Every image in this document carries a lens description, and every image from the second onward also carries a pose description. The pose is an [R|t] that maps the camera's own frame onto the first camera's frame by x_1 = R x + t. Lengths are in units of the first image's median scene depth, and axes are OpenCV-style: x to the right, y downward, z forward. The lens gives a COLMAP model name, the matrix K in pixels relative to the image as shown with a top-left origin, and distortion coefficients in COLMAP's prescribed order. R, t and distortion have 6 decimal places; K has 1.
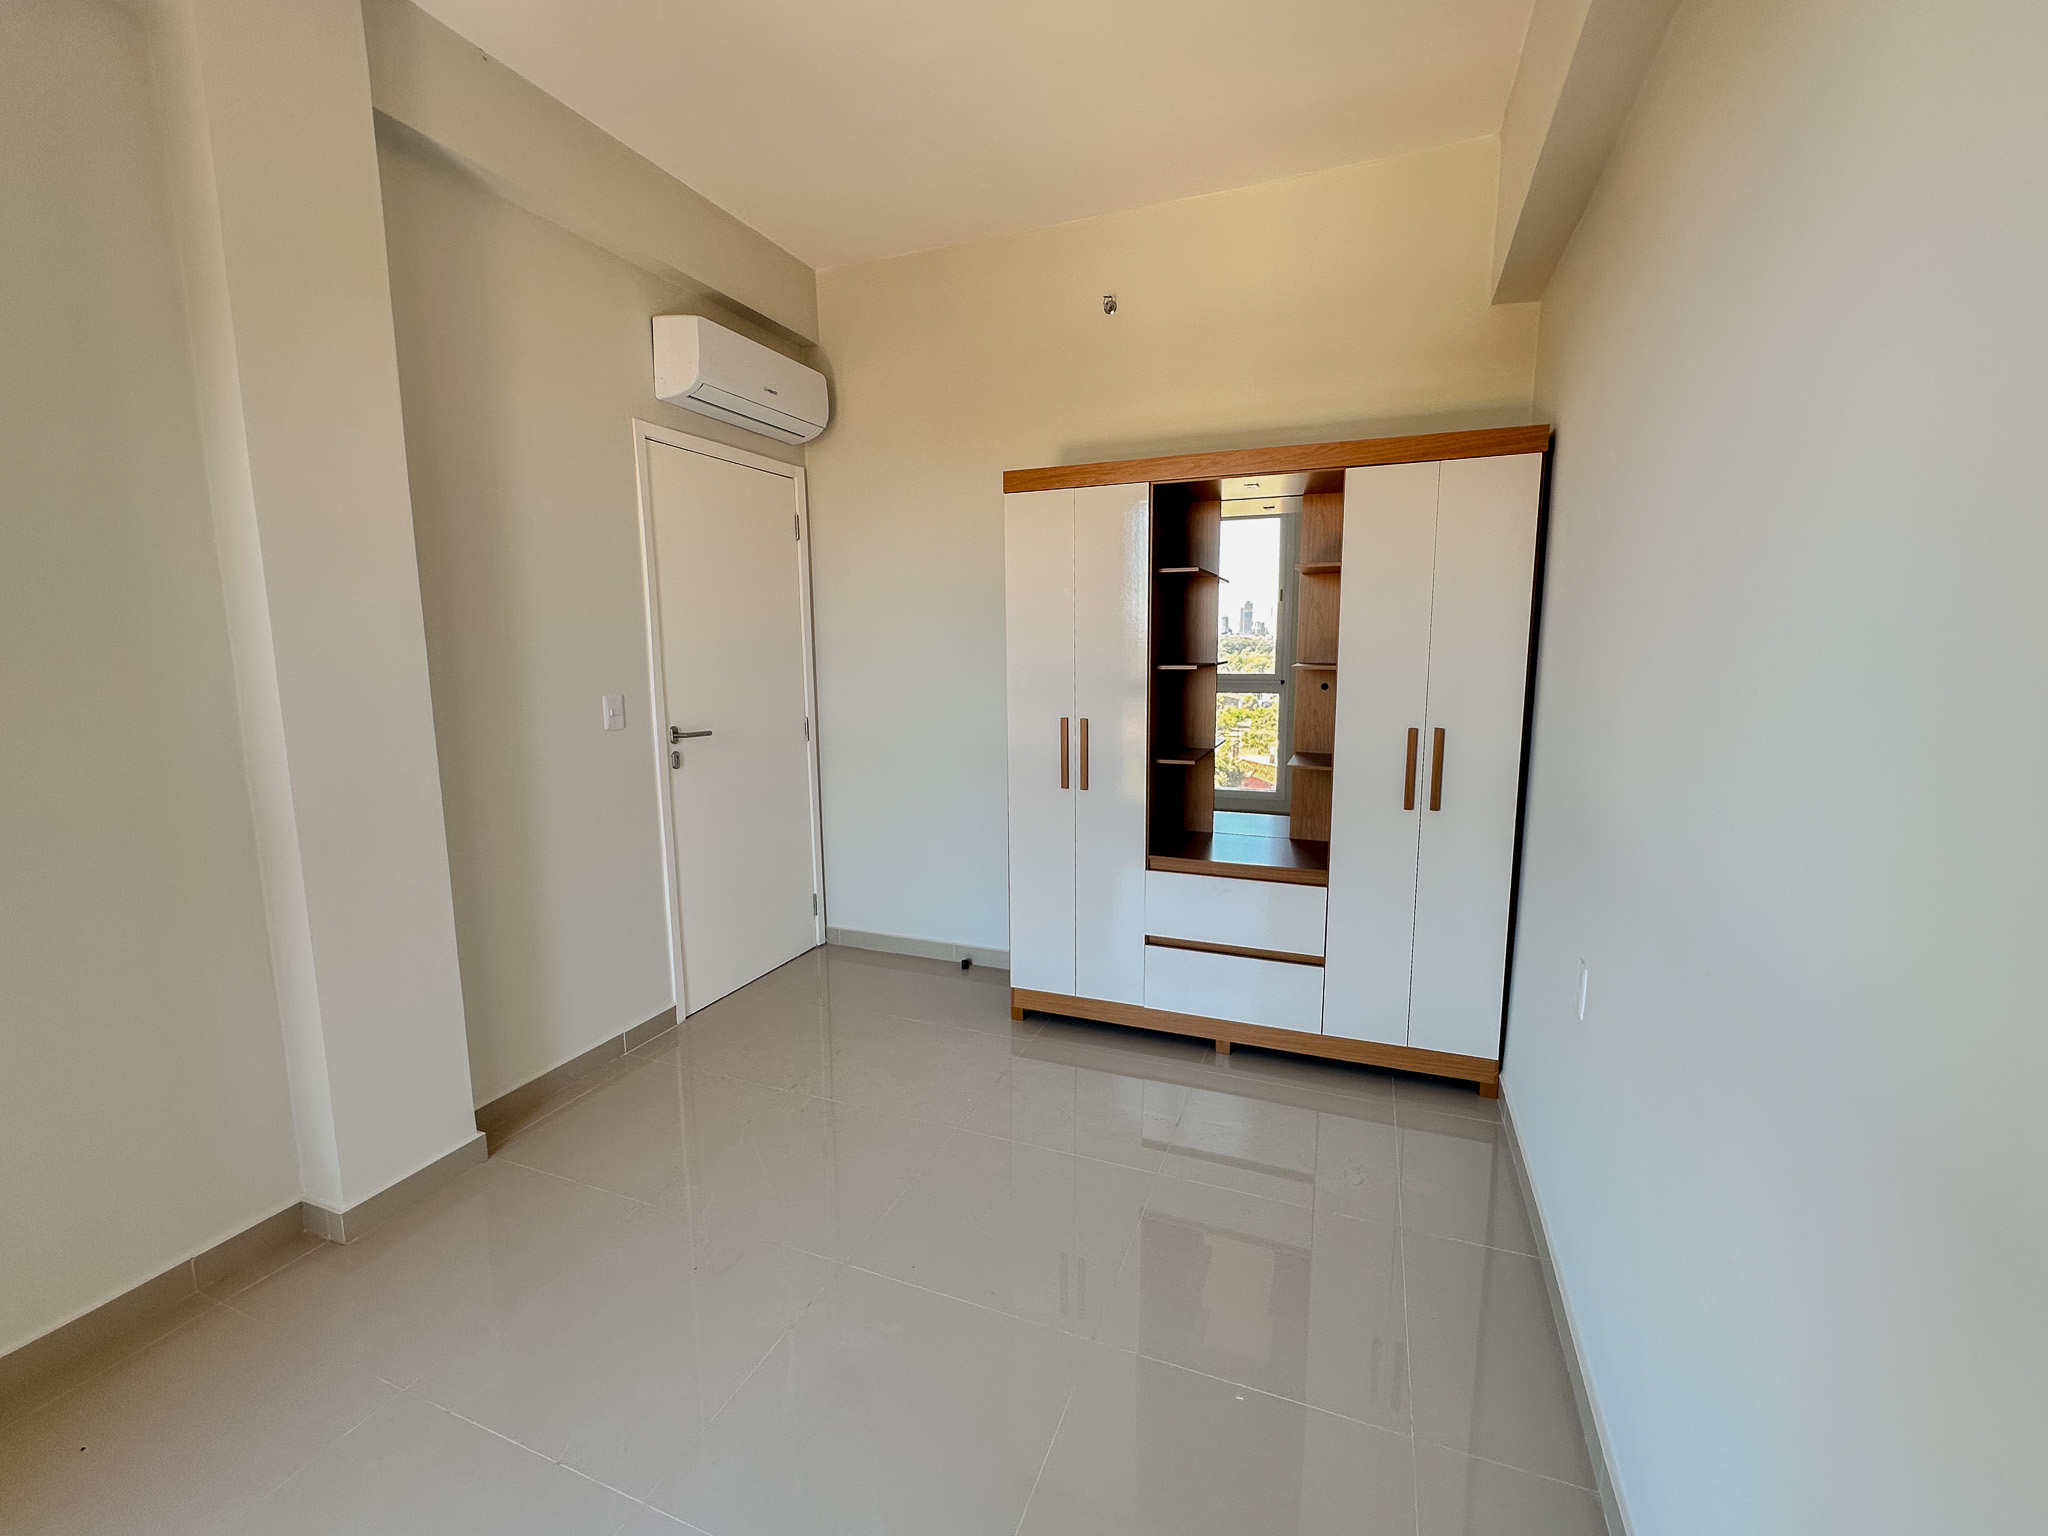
lens RADIAL K [[810.6, 0, 1018.4], [0, 810.6, 776.2], [0, 0, 1]] dist [0.020251, 0.000142]
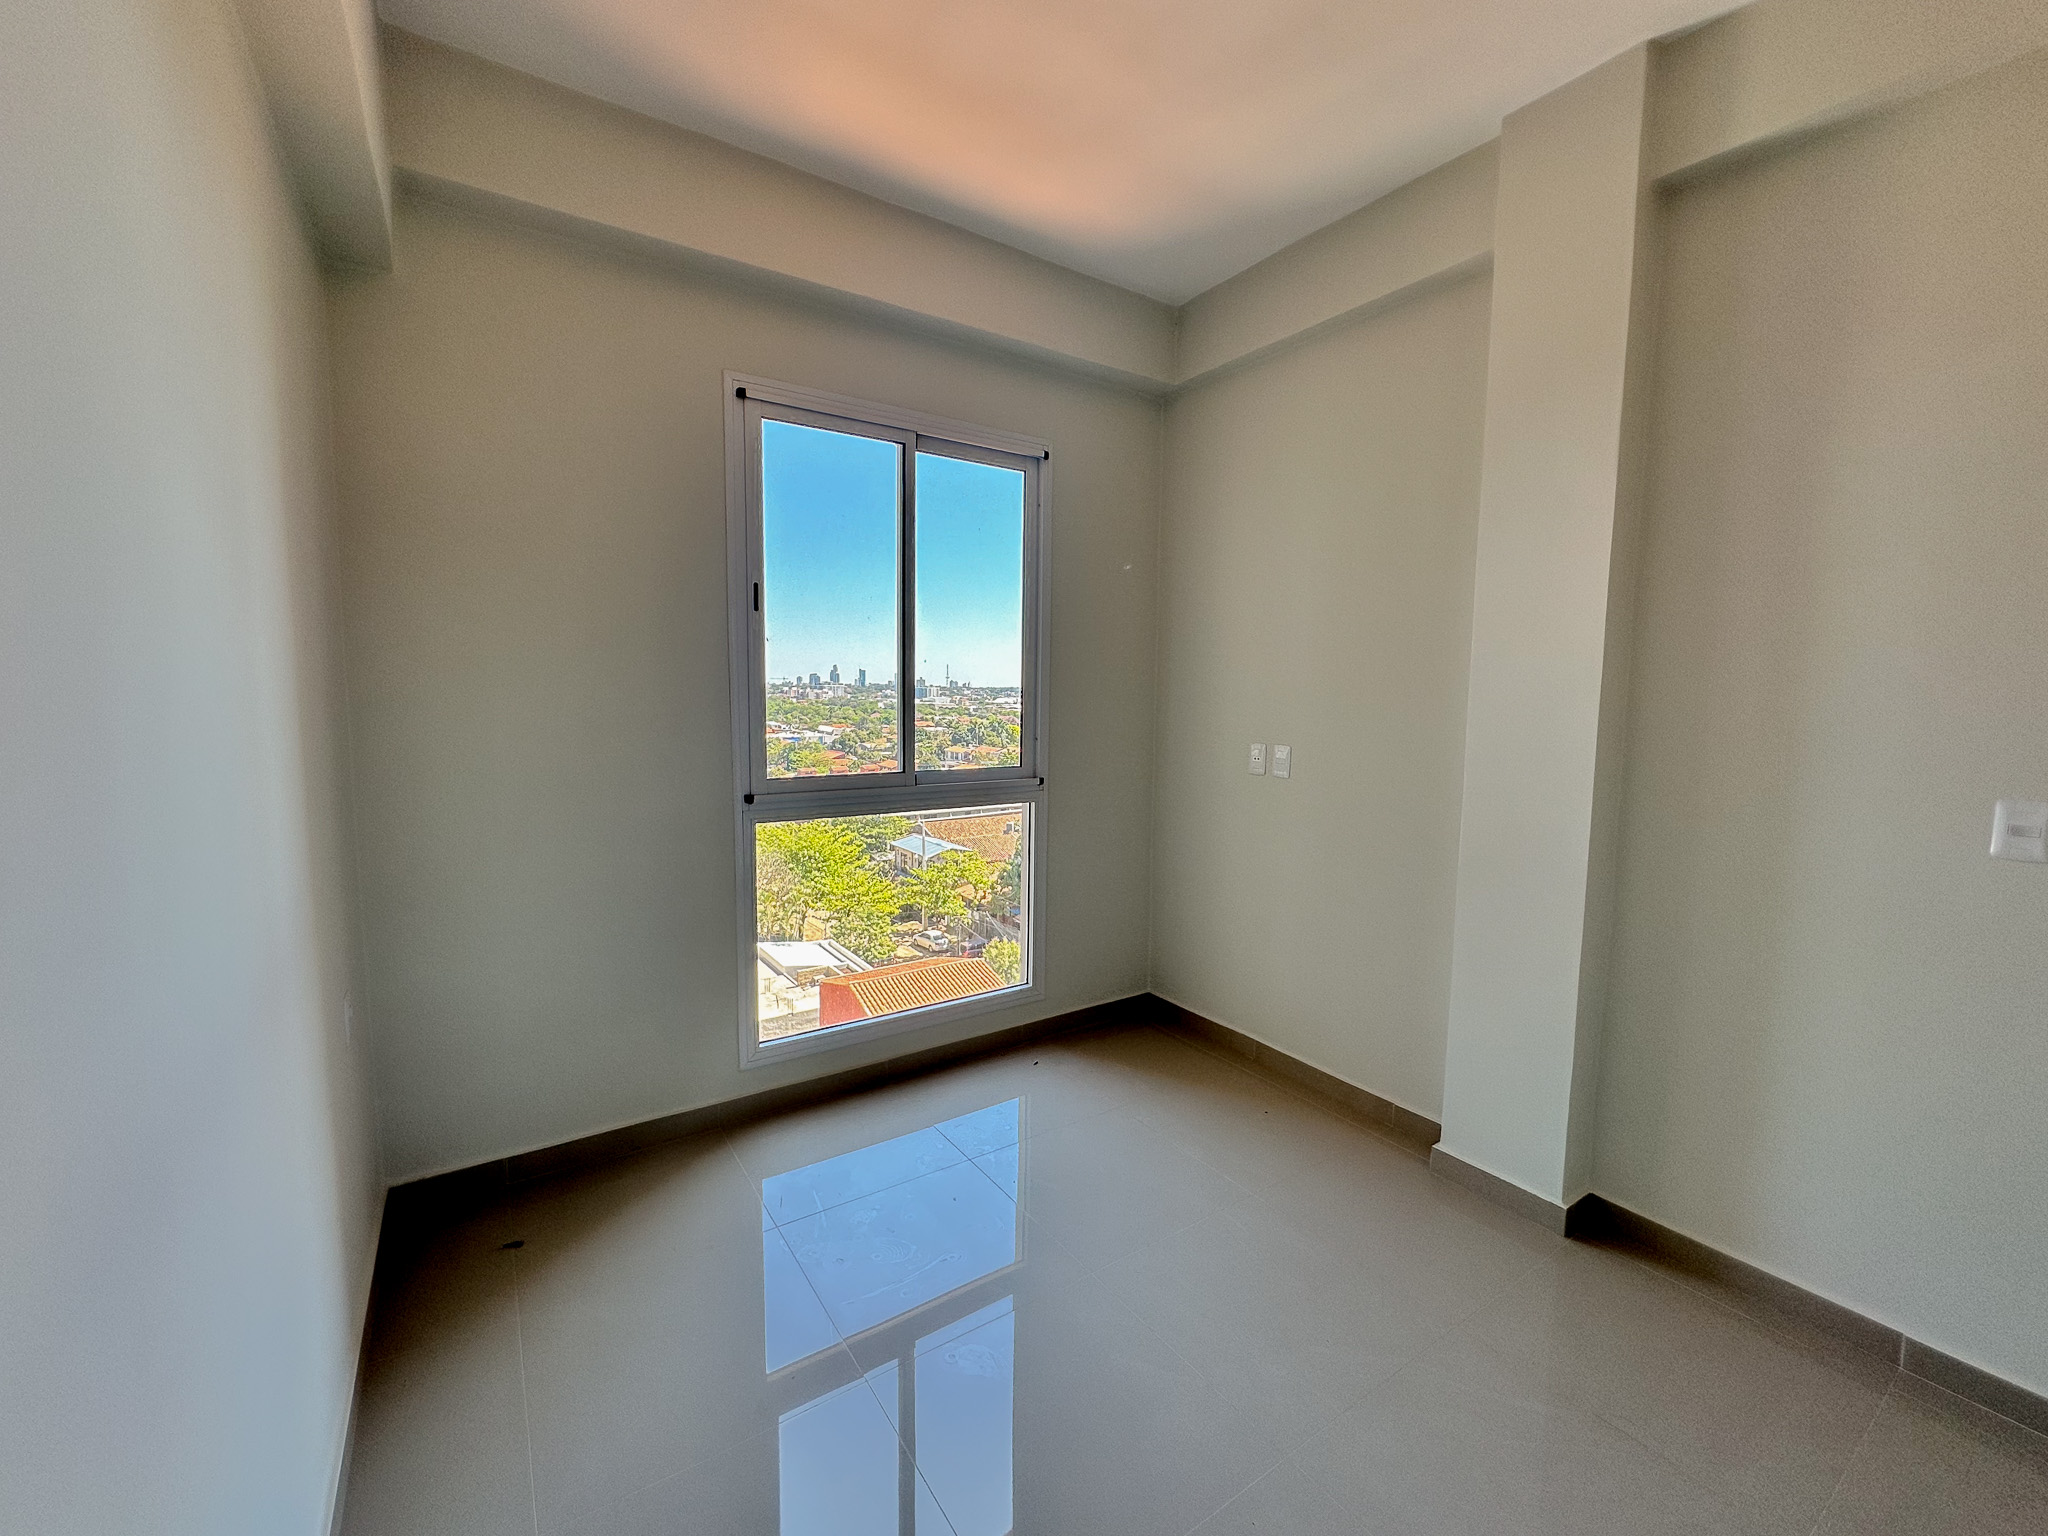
lens RADIAL K [[810.6, 0, 1027.0], [0, 810.6, 785.4], [0, 0, 1]] dist [0.020251, 0.000142]
pose [[-0.557498, 0.091671, -0.825102, 0.500129], [-0.119152, 0.974759, 0.188805, -0.175143], [0.821583, 0.203571, -0.532503, 0.967989]]
